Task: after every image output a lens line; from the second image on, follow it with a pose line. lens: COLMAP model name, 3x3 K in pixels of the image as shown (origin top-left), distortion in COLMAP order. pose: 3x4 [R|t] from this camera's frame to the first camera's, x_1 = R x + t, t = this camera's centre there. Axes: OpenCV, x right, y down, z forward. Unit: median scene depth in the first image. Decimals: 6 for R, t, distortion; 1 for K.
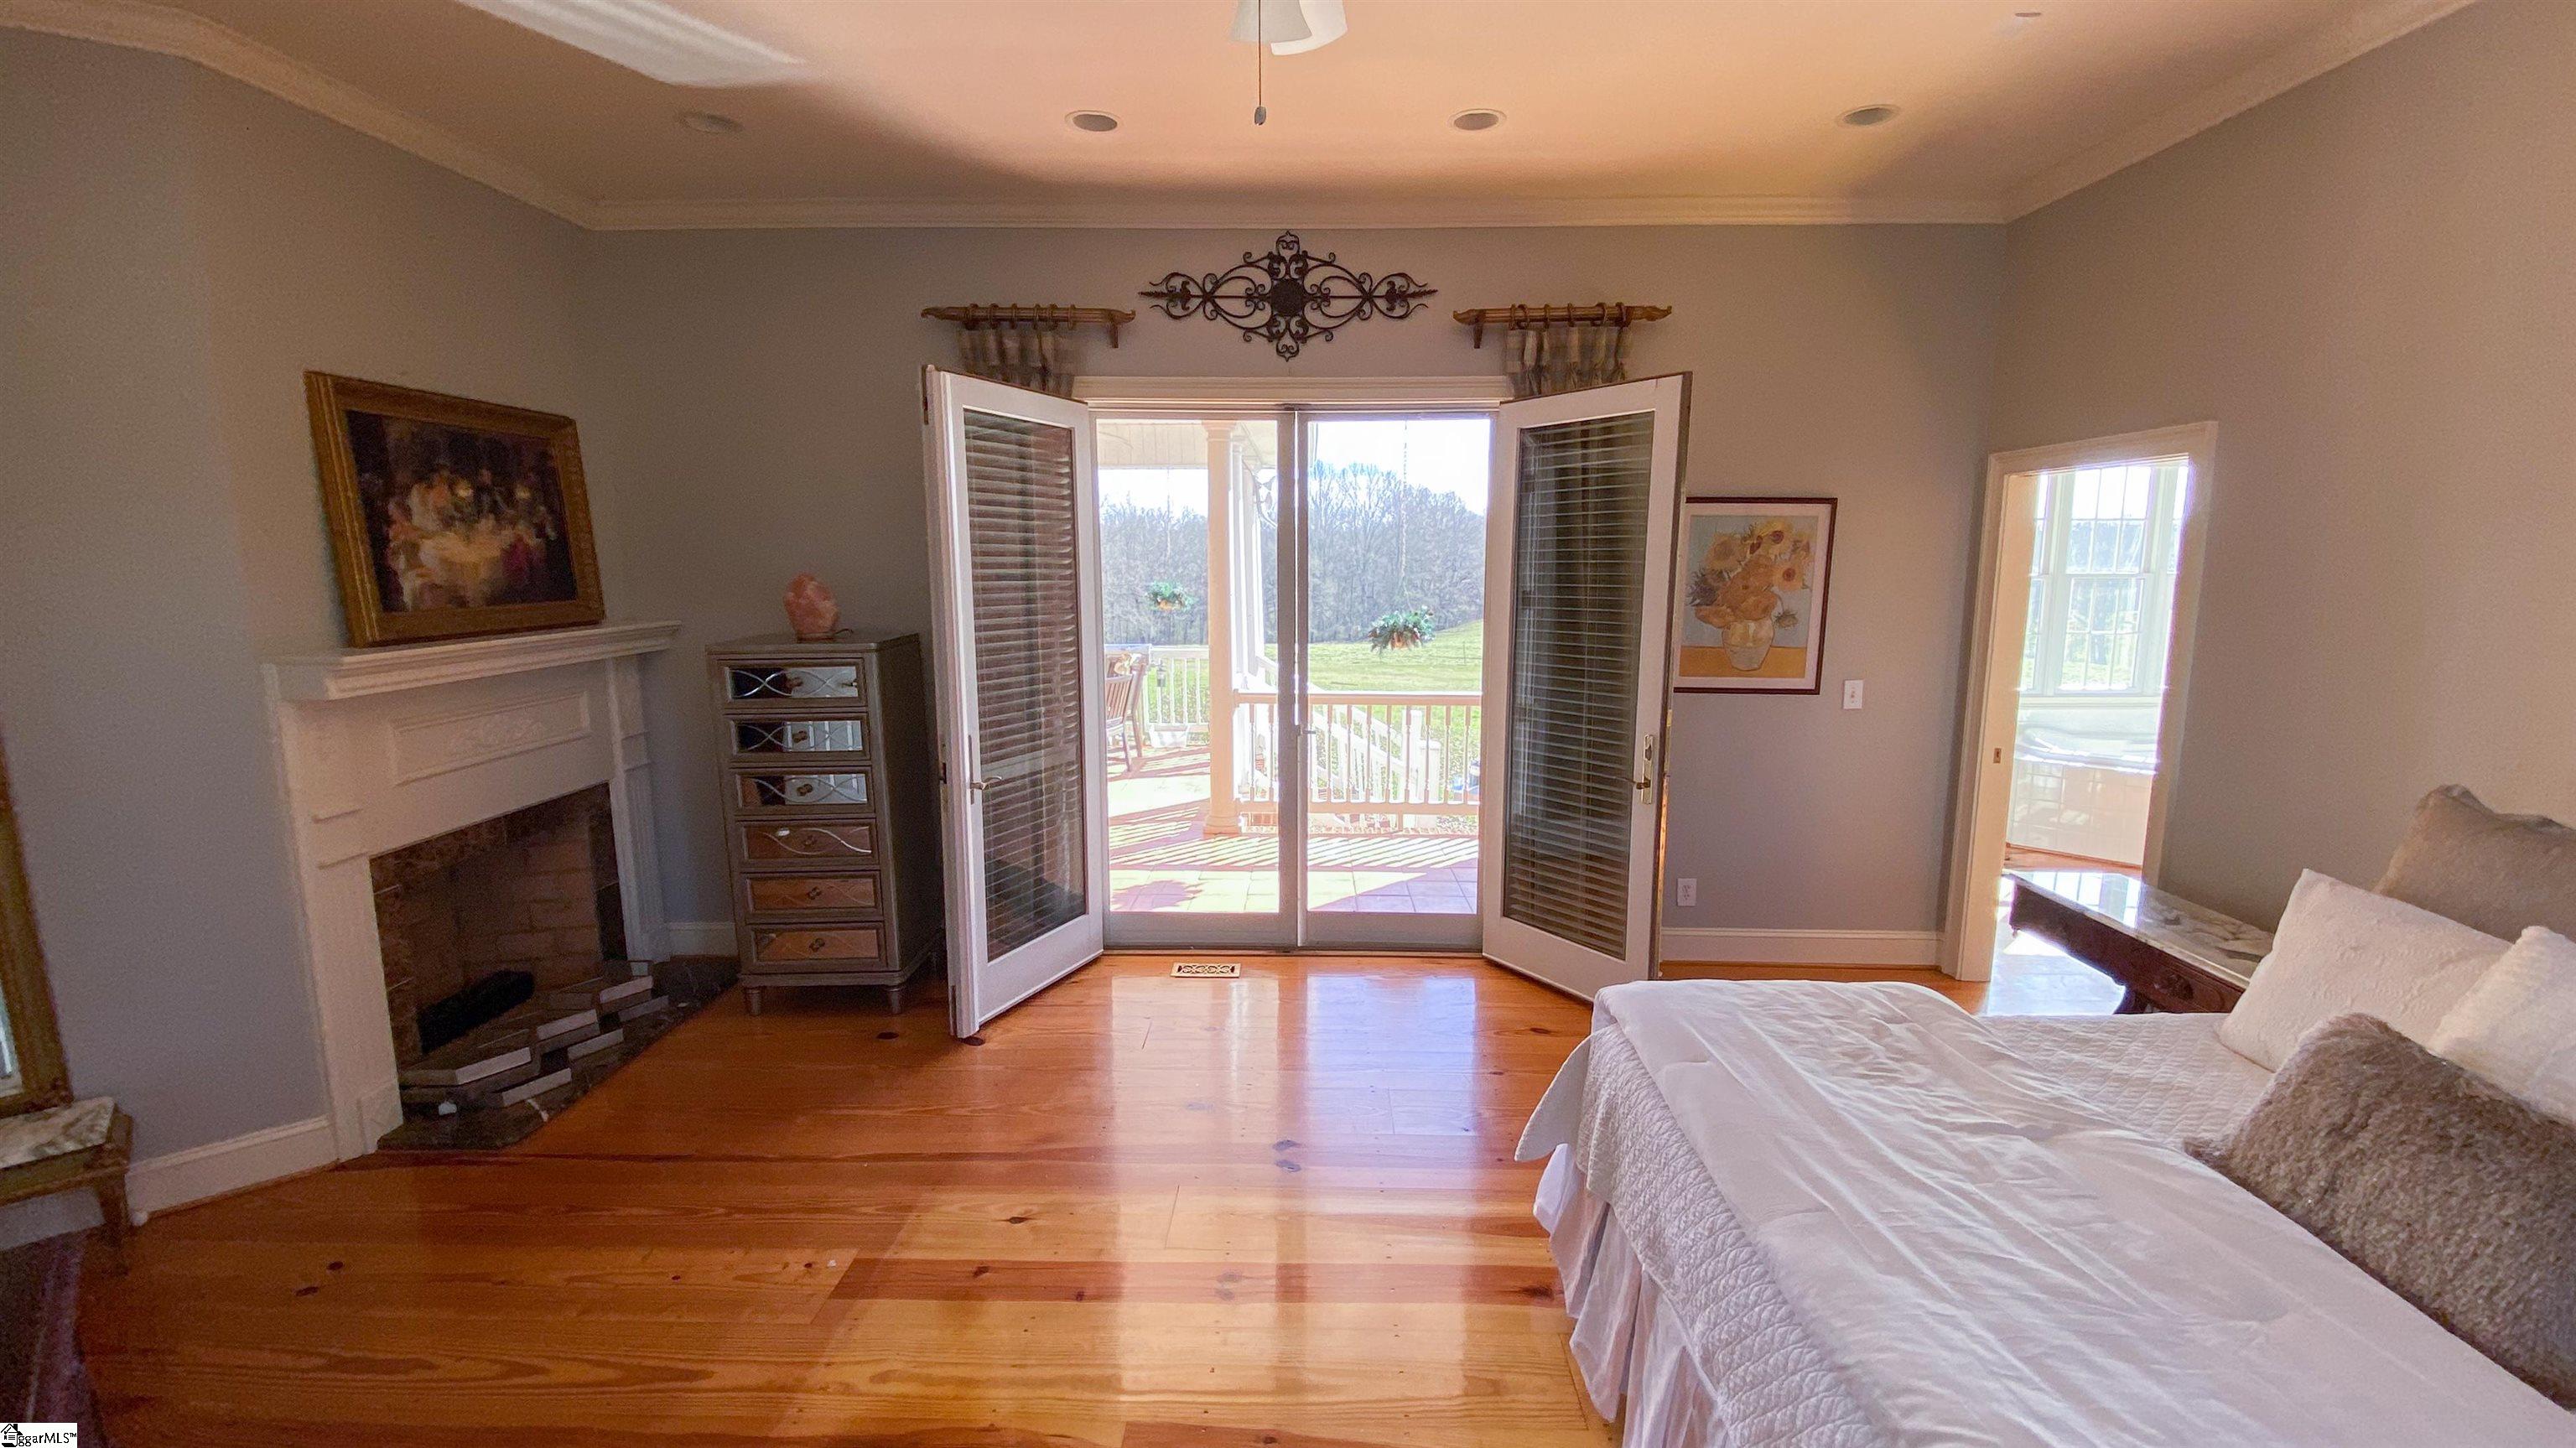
lens RADIAL K [[1082.3, 0, 1288.0], [0, 1082.3, 724.0], [0, 0, 1]] dist [0.011578, -0.024357]
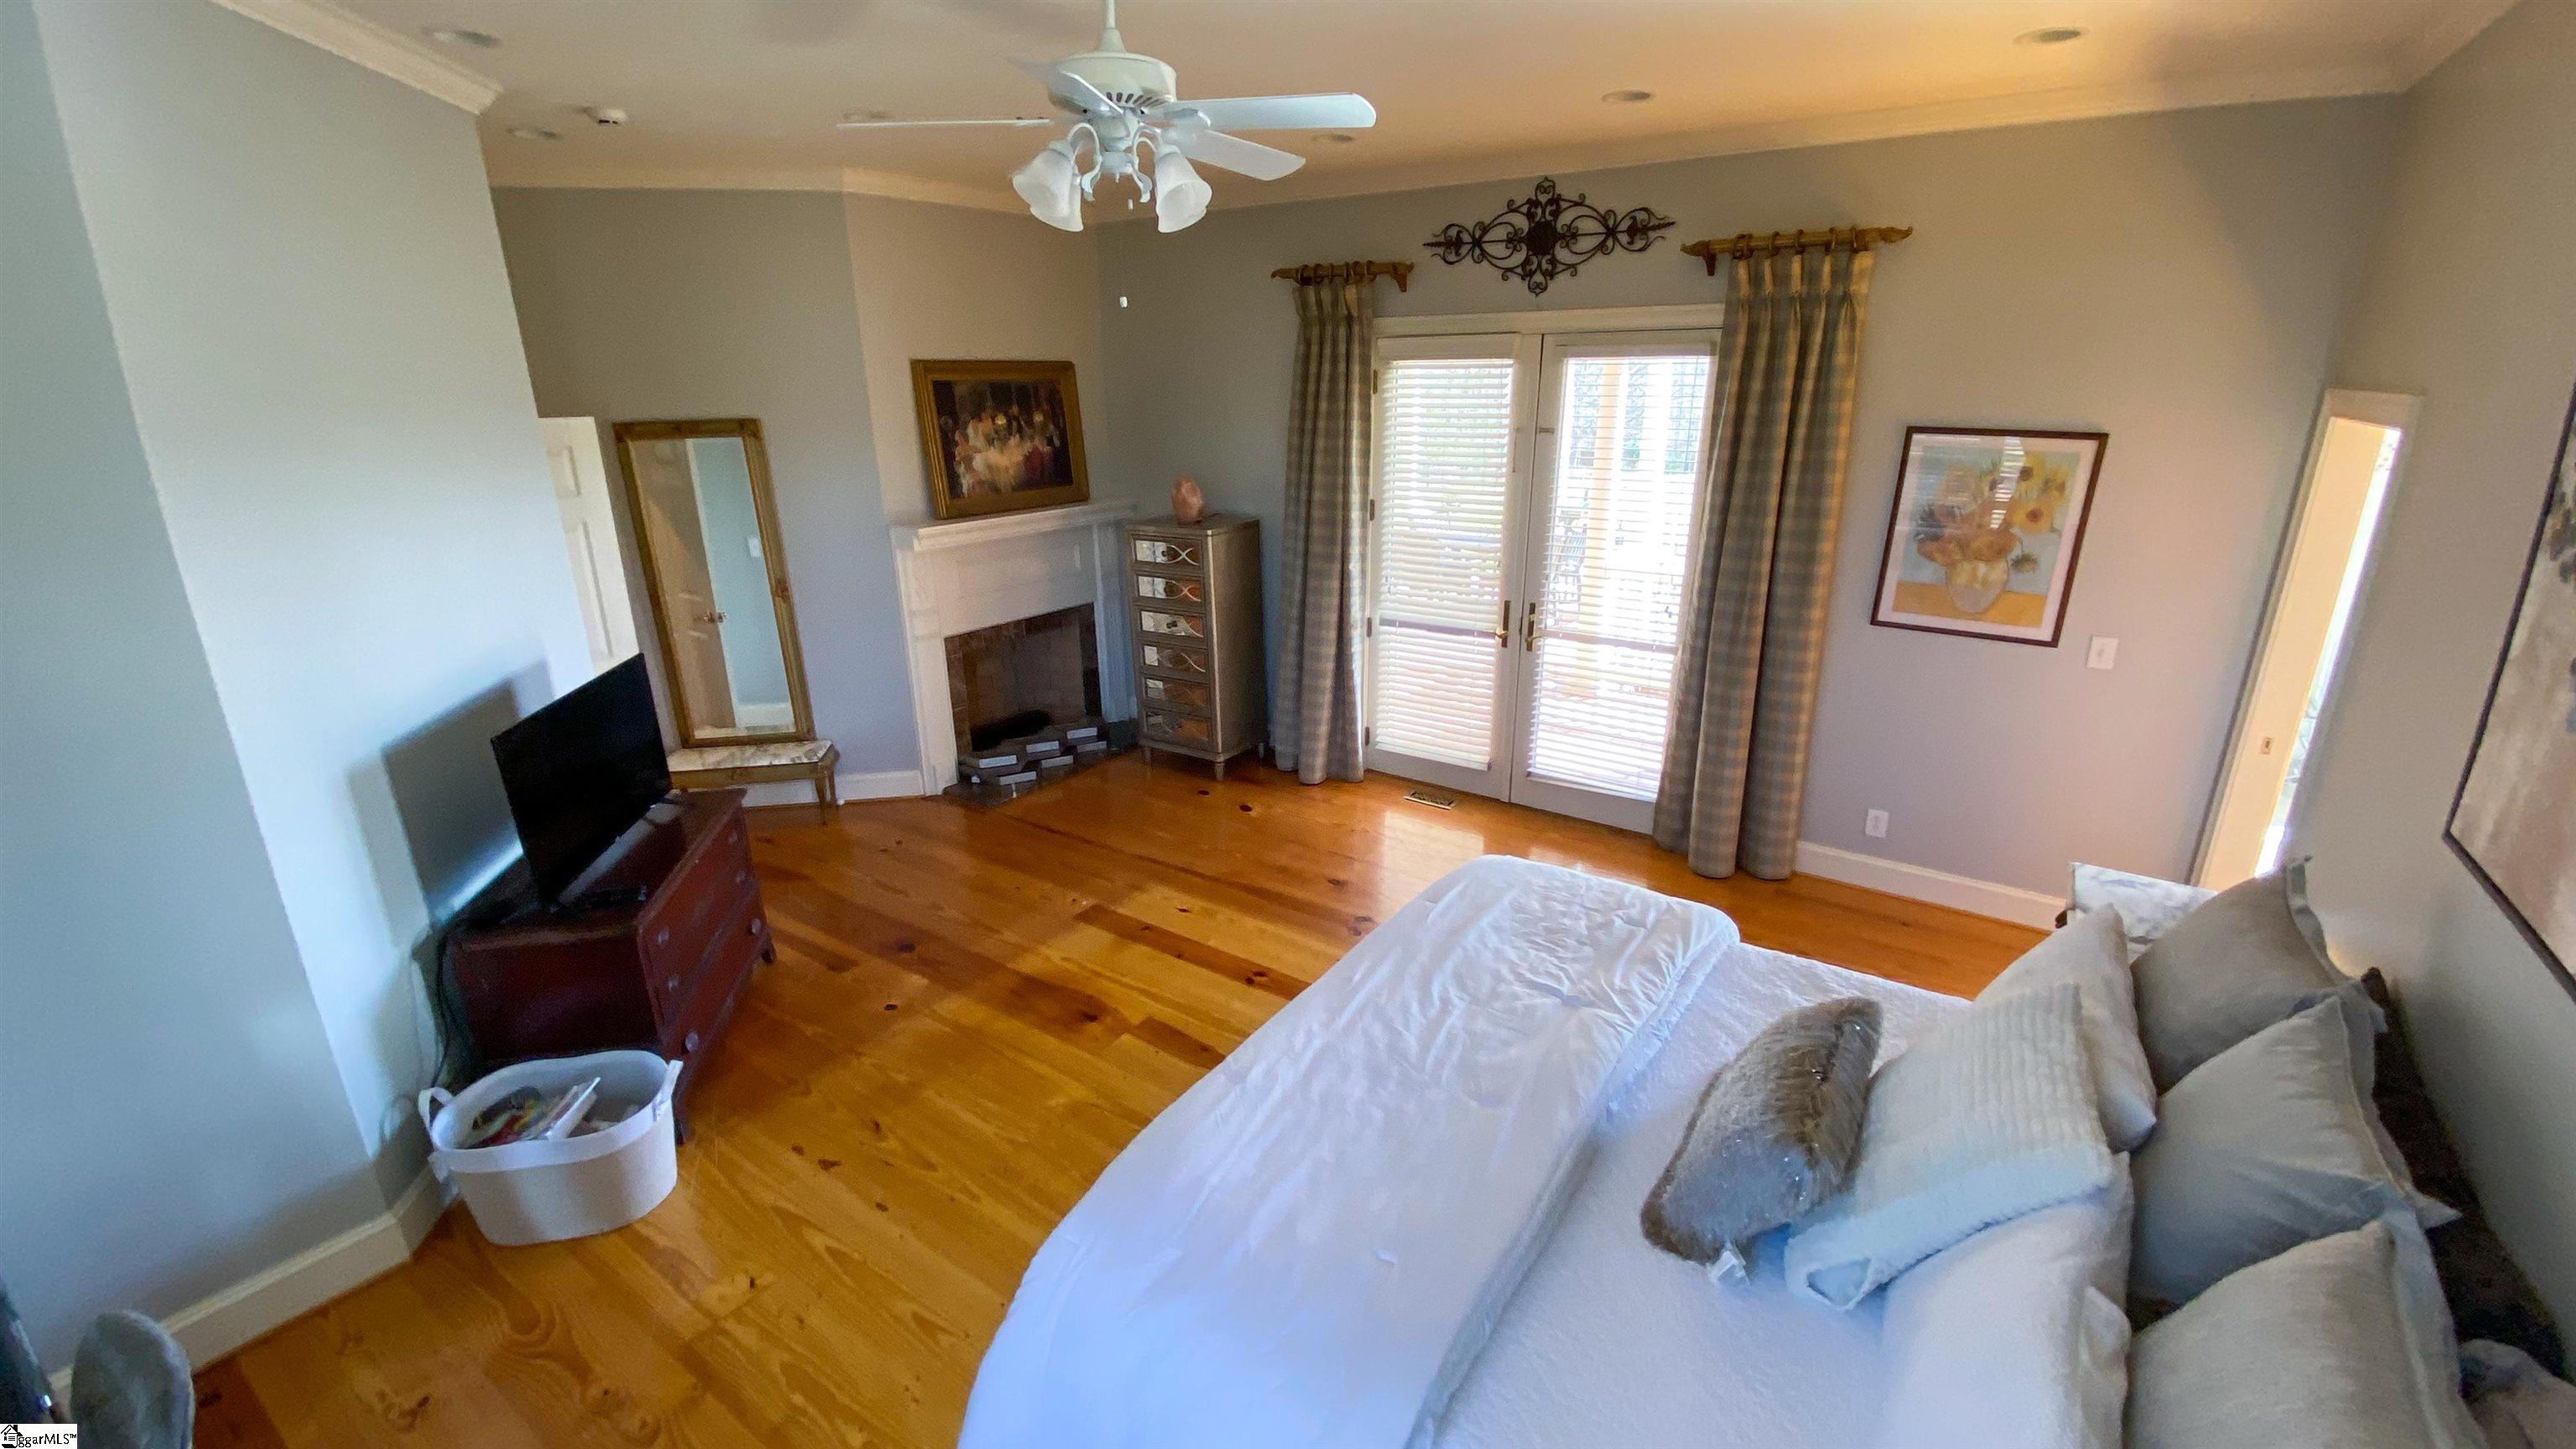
lens RADIAL K [[1031.6, 0, 1289.3], [0, 1031.6, 762.3], [0, 0, 1]] dist [-0.036797, -0.000055]
pose [[0.830199, 0.187461, -0.525003, 0.456850], [-0.077715, 0.971487, 0.223993, -0.082032], [0.552024, -0.145159, 0.821096, -0.103233]]
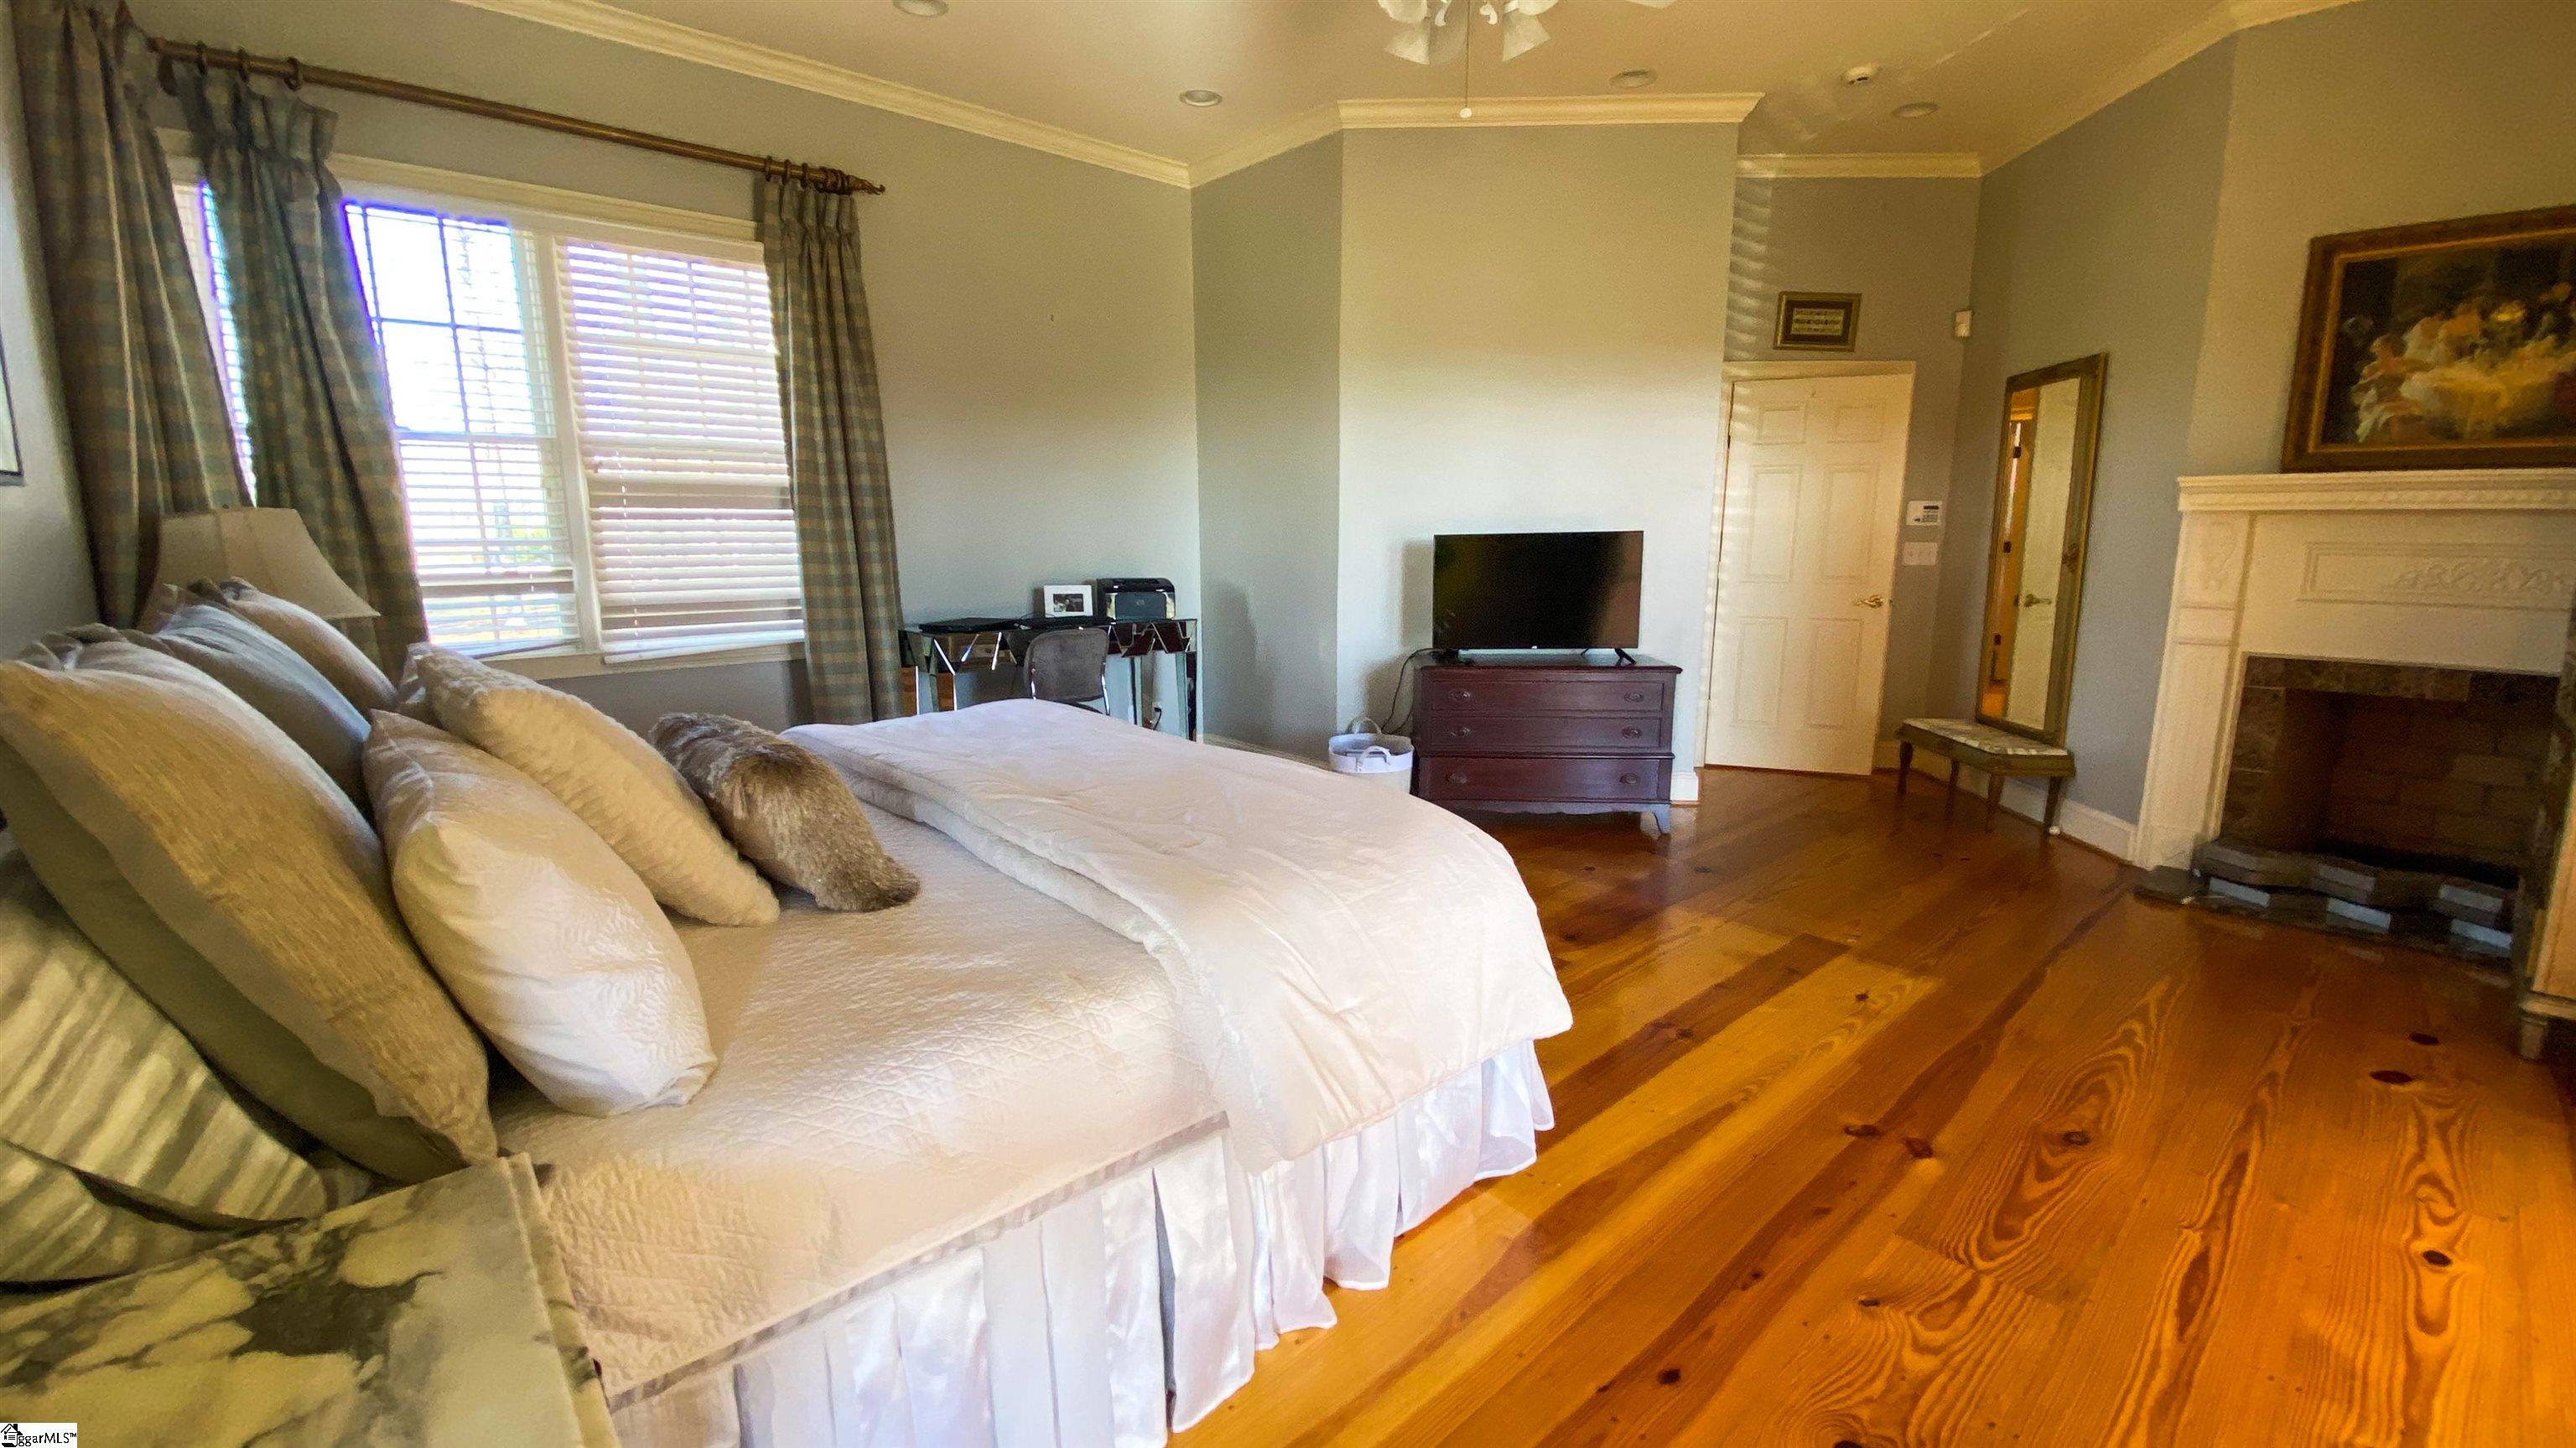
lens RADIAL K [[1020.6, 0, 1288.0], [0, 1020.6, 724.0], [0, 0, 1]] dist [-0.000207, -0.012339]
pose [[-0.744533, 0.126166, -0.655556, 0.546811], [-0.096995, 0.951116, 0.293209, -0.022367], [0.660502, 0.281889, -0.695899, 0.869789]]
